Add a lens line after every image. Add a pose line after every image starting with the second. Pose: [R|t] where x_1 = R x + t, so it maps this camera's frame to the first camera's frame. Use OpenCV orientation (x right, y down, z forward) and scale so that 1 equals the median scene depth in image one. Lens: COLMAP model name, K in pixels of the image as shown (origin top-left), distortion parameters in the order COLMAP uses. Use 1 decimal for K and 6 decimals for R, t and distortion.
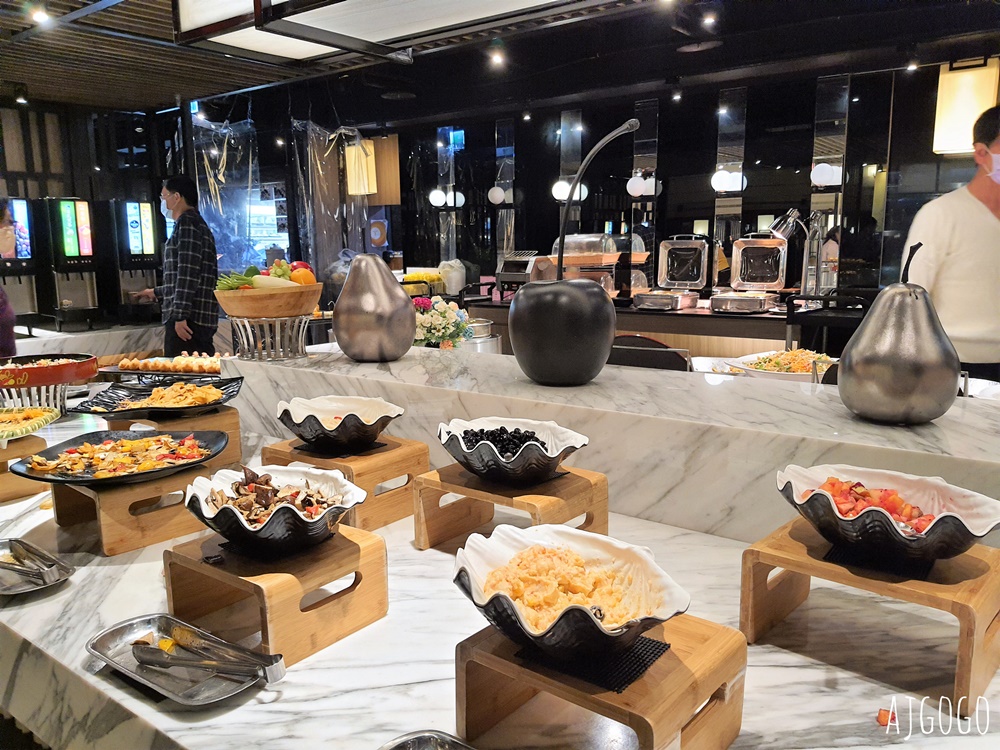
lens RADIAL K [[801.4, 0, 496.2], [0, 801.4, 380.0], [0, 0, 1]] dist [0.043681, -0.056662]
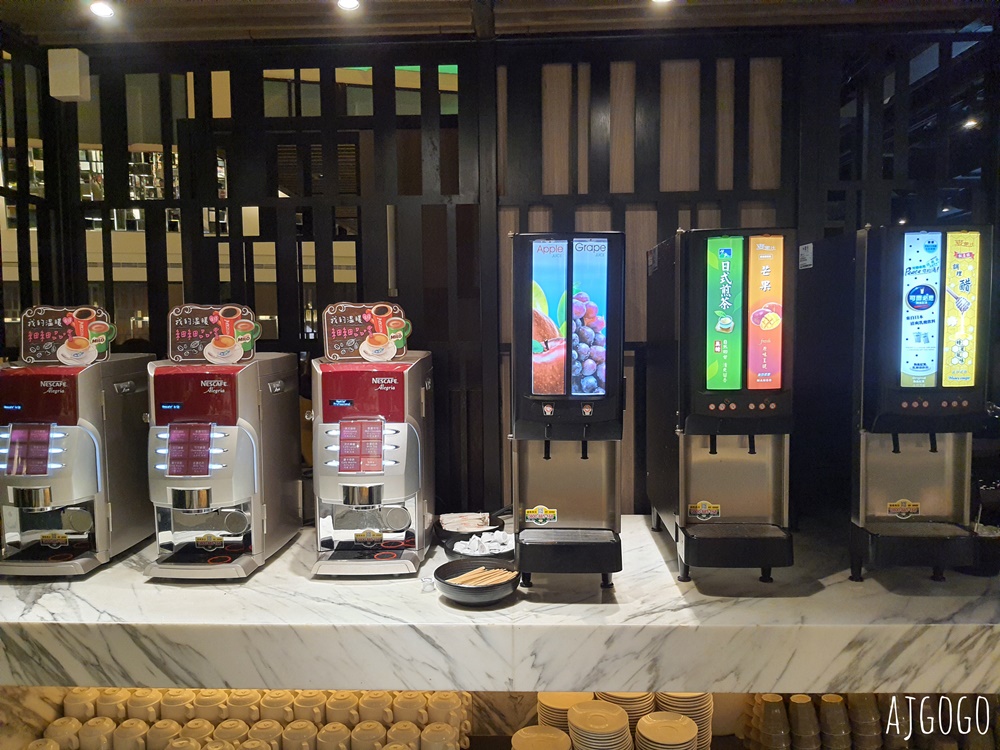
lens RADIAL K [[801.4, 0, 499.5], [0, 801.4, 375.5], [0, 0, 1]] dist [0.043681, -0.056662]
pose [[0.575057, 0.048215, -0.816691, -0.284468], [-0.136584, 0.989910, -0.037732, -0.128909], [0.806631, 0.133245, 0.575840, 0.694573]]
